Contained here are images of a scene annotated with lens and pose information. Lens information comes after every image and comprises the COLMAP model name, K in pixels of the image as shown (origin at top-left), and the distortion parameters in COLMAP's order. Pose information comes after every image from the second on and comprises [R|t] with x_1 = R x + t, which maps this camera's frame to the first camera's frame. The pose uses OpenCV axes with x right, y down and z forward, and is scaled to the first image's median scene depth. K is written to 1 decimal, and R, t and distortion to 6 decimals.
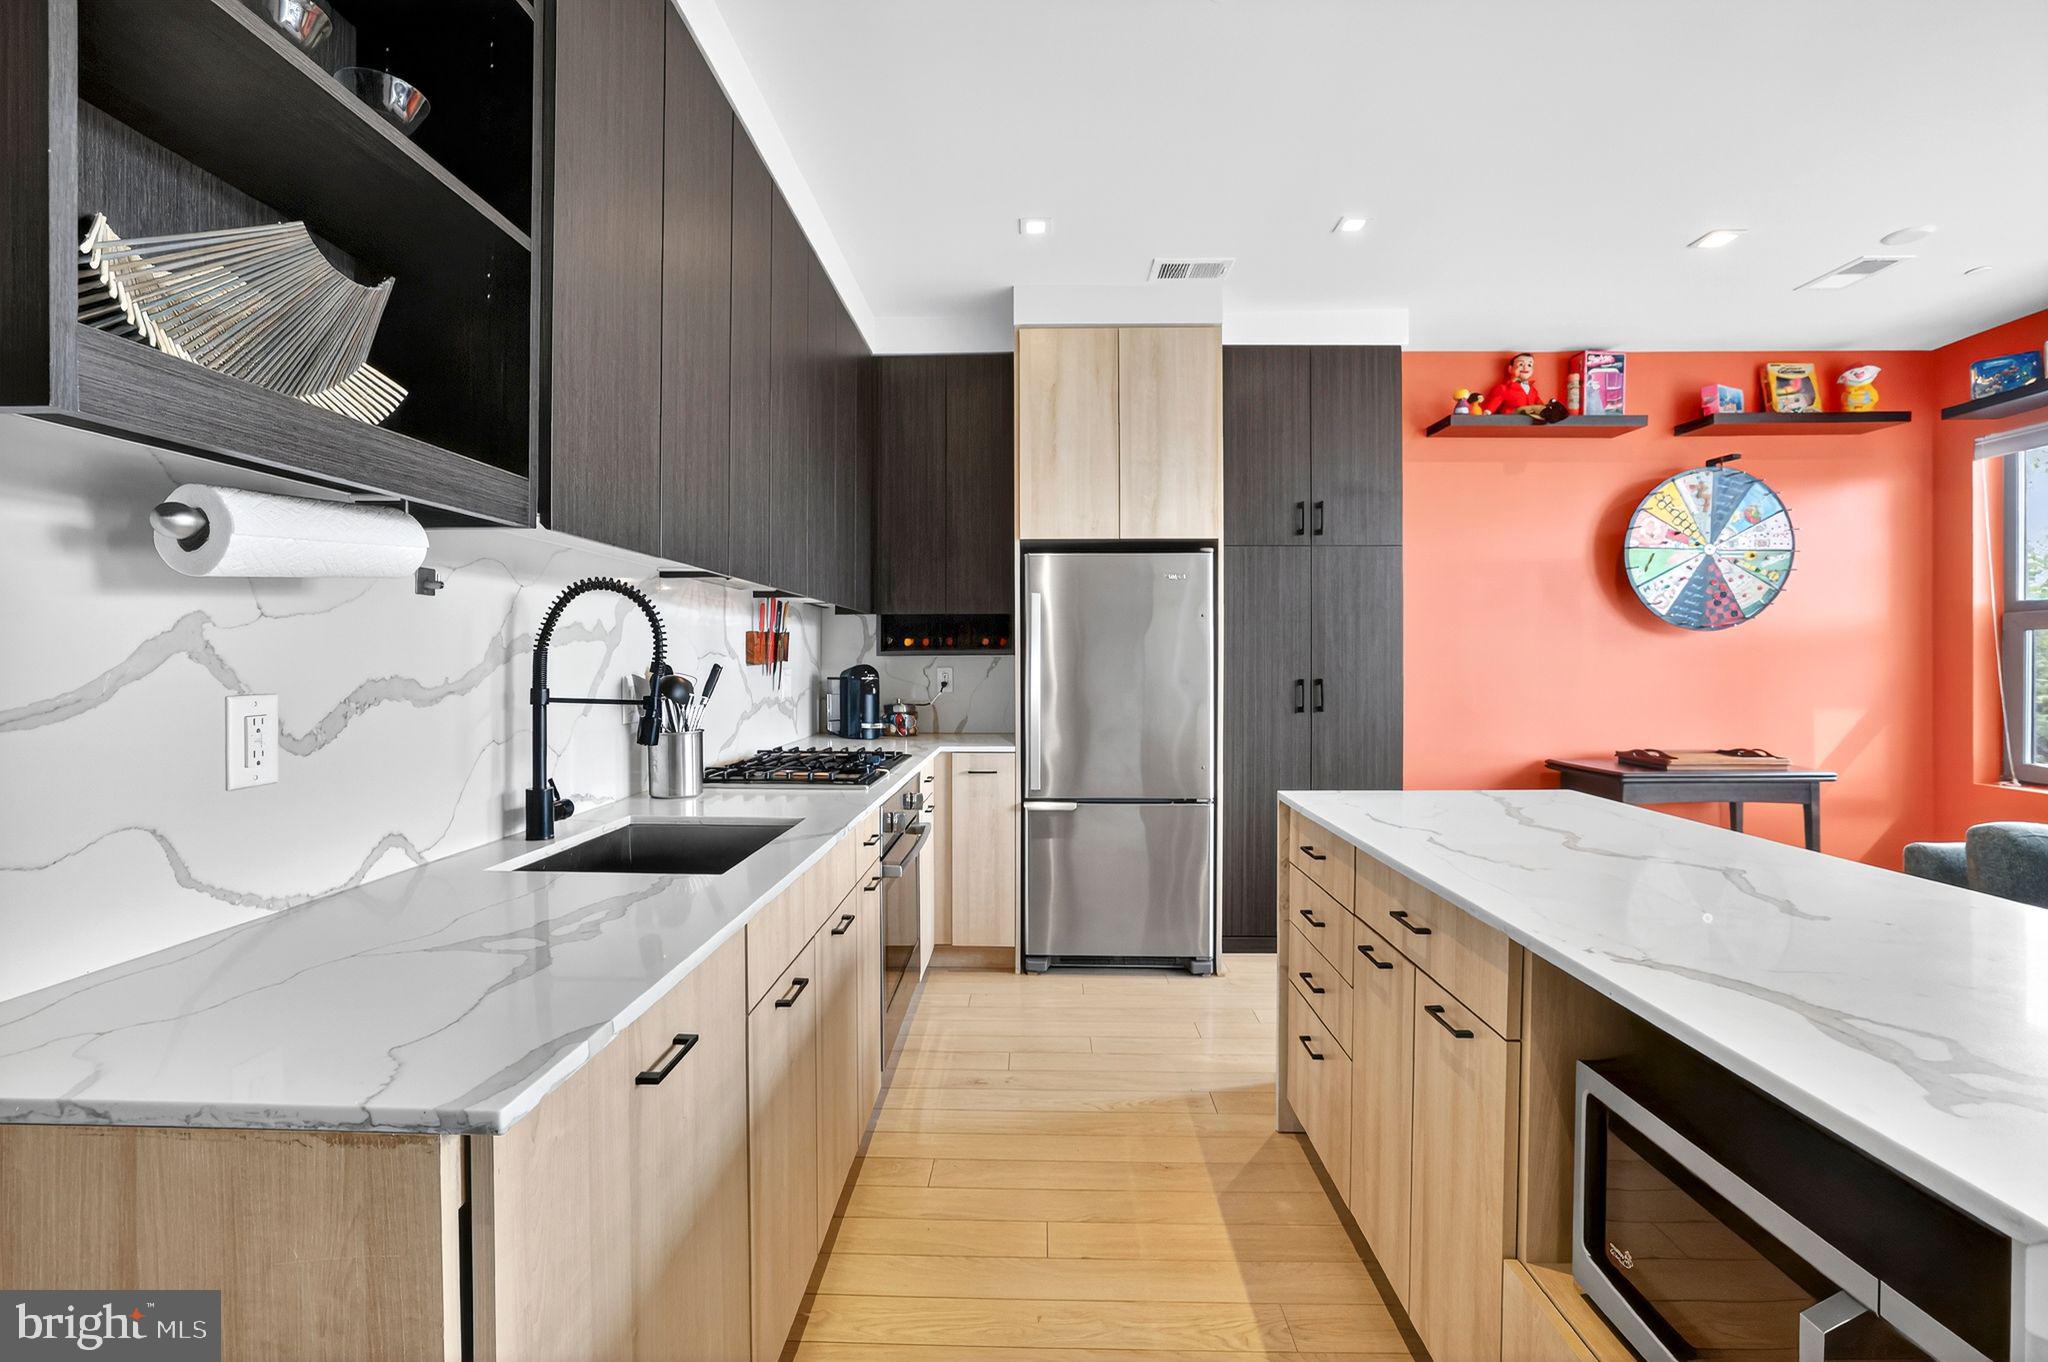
lens RADIAL K [[937.3, 0, 1012.0], [0, 937.3, 675.9], [0, 0, 1]] dist [-0.004266, 0.000552]
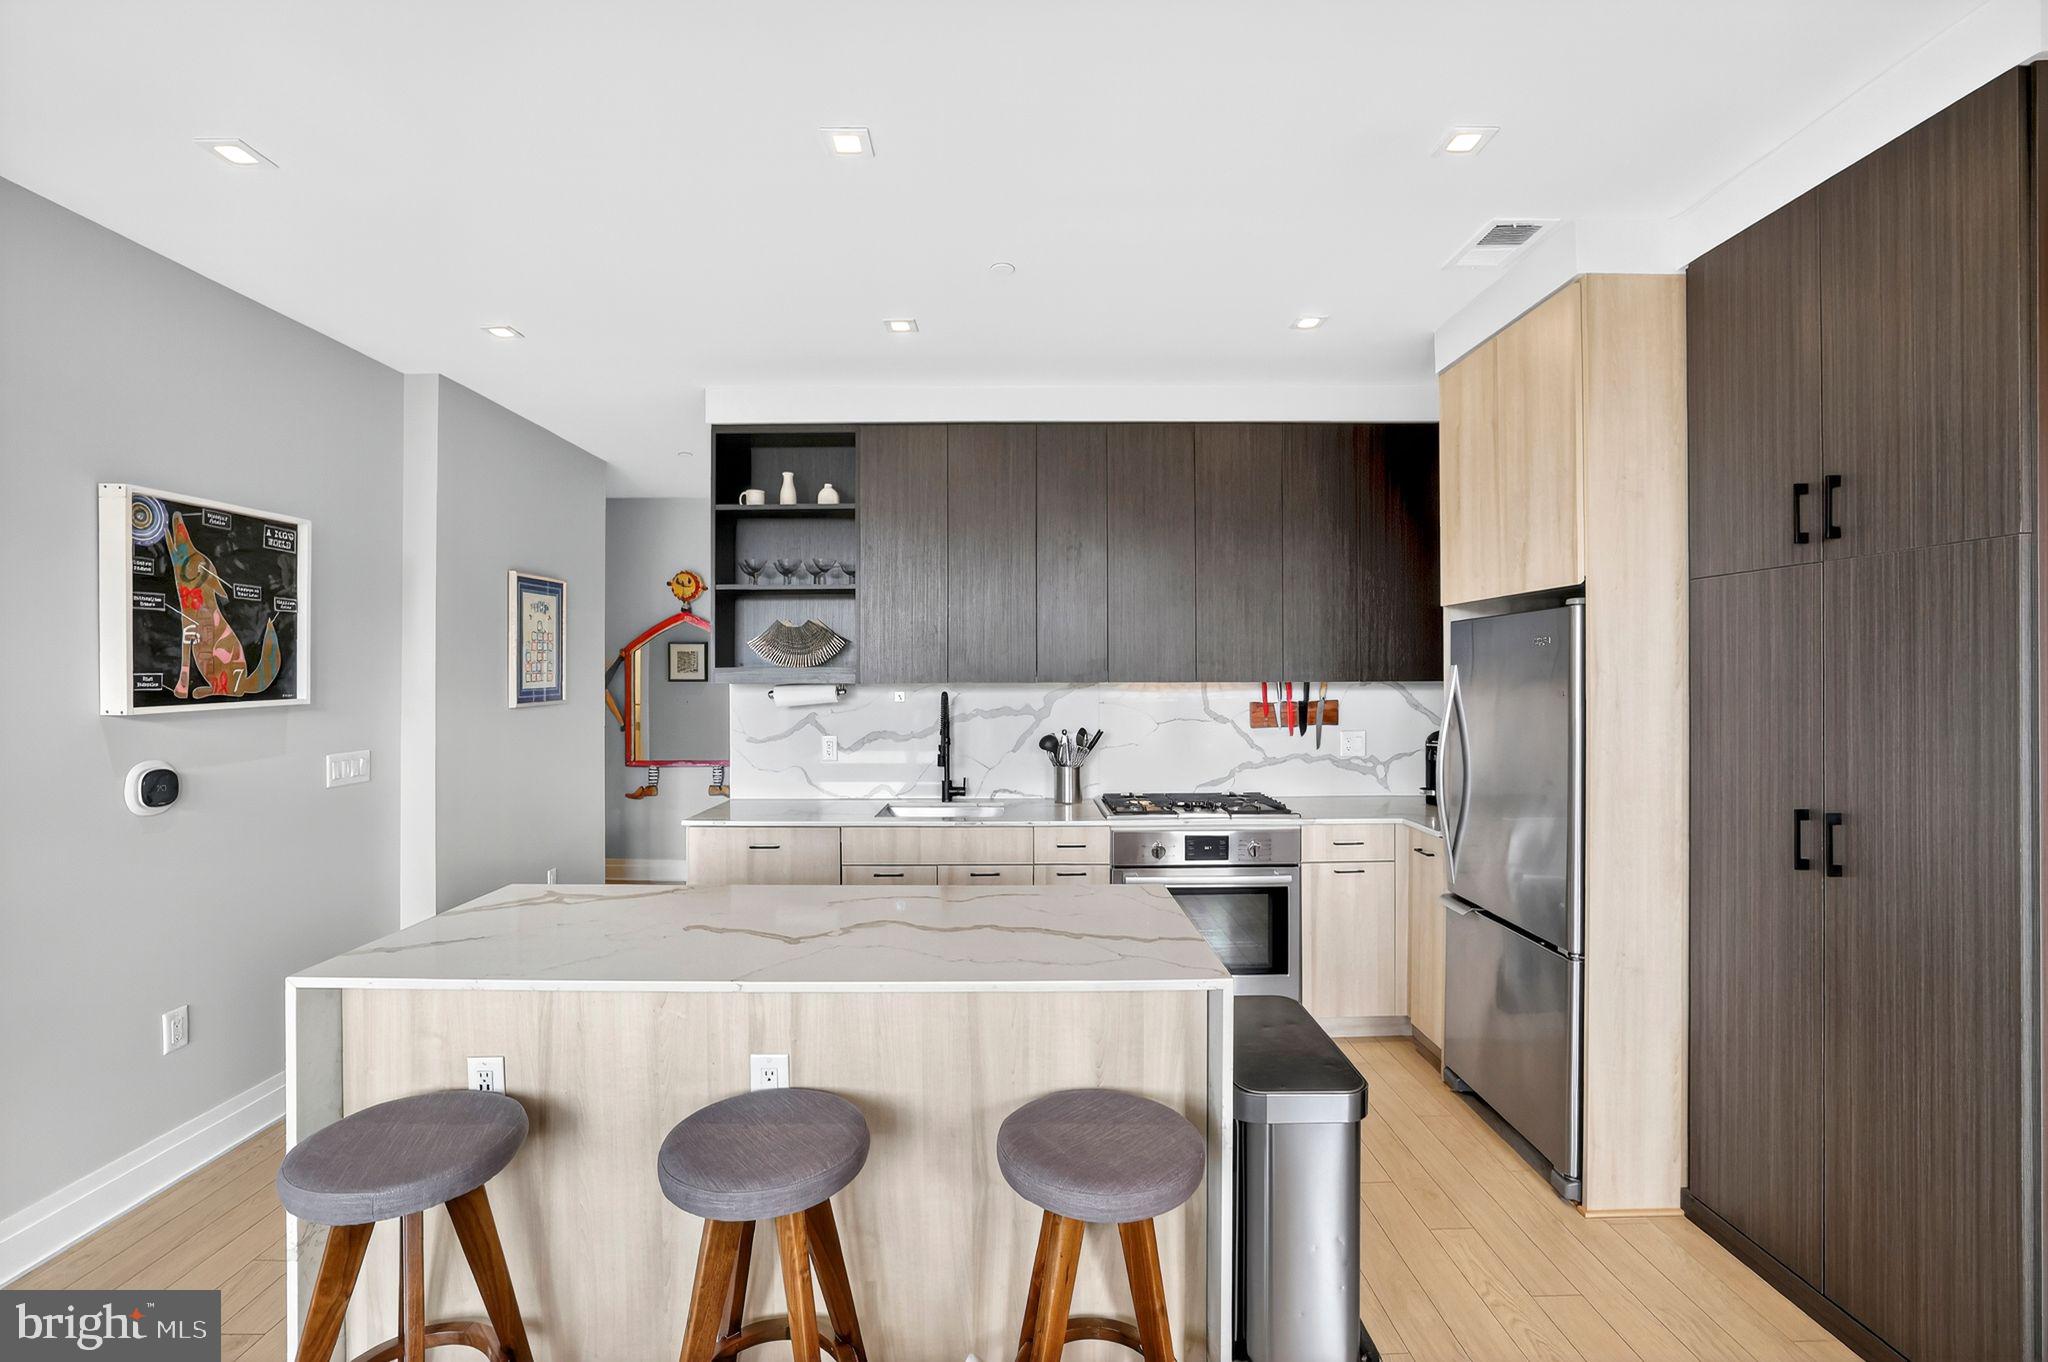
lens RADIAL K [[890.7, 0, 1011.9], [0, 890.7, 669.5], [0, 0, 1]] dist [-0.026928, 0.005928]
pose [[-0.004264, -0.002937, -0.999987, 0.759077], [-0.008910, 0.999956, -0.002899, -0.066750], [0.999951, 0.008898, -0.004290, 0.502282]]
